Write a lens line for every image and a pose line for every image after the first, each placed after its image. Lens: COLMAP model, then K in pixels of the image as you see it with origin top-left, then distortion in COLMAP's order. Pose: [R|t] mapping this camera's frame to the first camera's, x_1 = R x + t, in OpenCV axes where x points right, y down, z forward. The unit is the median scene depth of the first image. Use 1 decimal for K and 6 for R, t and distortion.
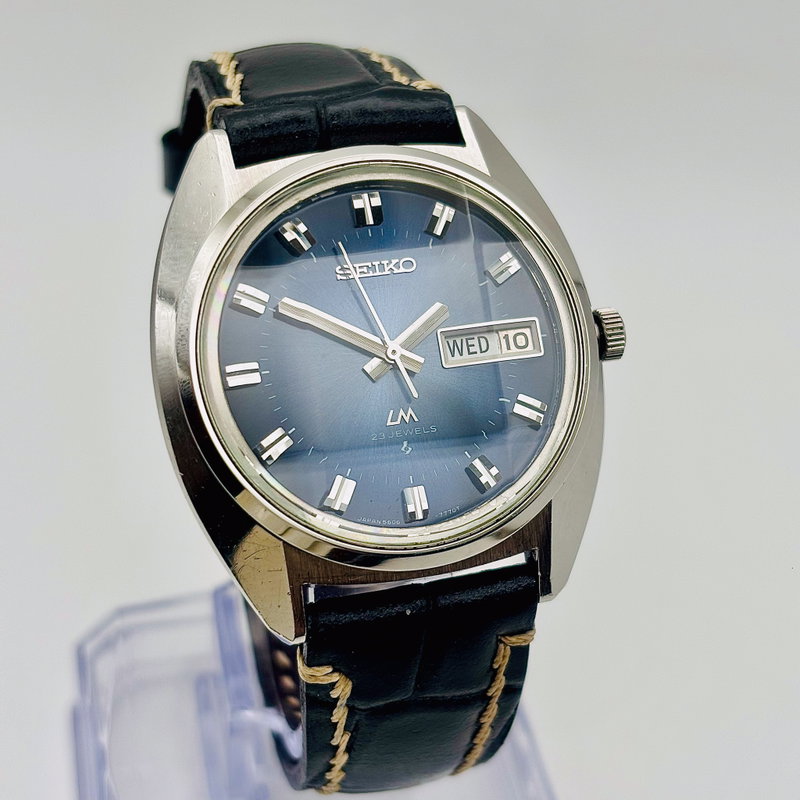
lens RADIAL K [[1679.6, 0, 402.8], [0, 1679.6, 399.9], [0, 0, 1]] dist [0.281969, 0.000000]
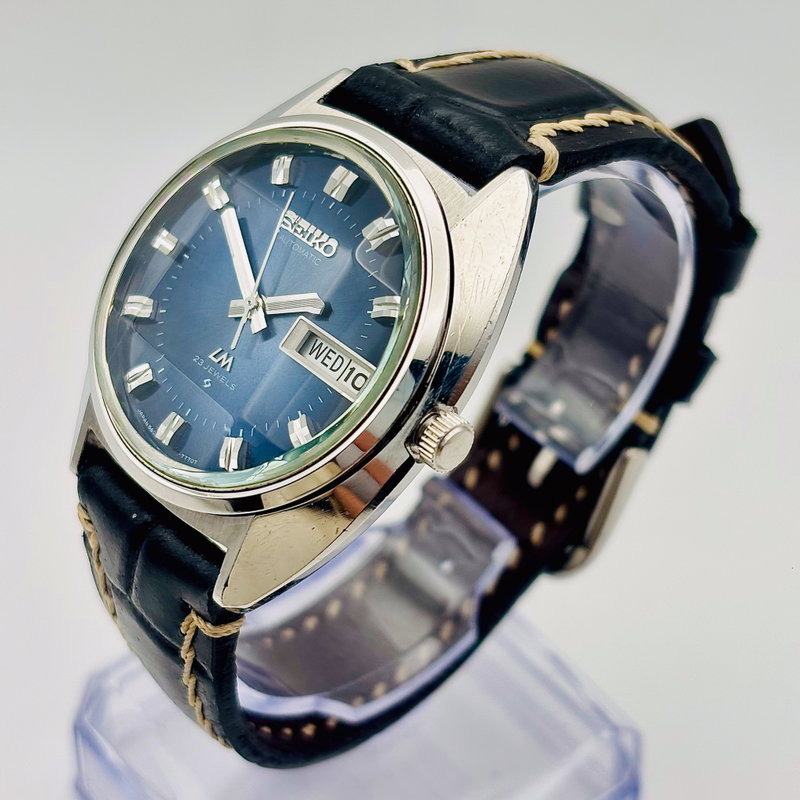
lens RADIAL K [[1679.6, 0, 401.9], [0, 1679.6, 402.5], [0, 0, 1]] dist [0.281969, 0.000000]
pose [[0.454291, 0.539729, -0.708740, 0.770200], [-0.569107, 0.787900, 0.235224, -0.265789], [0.685374, 0.296488, 0.665100, 0.389170]]
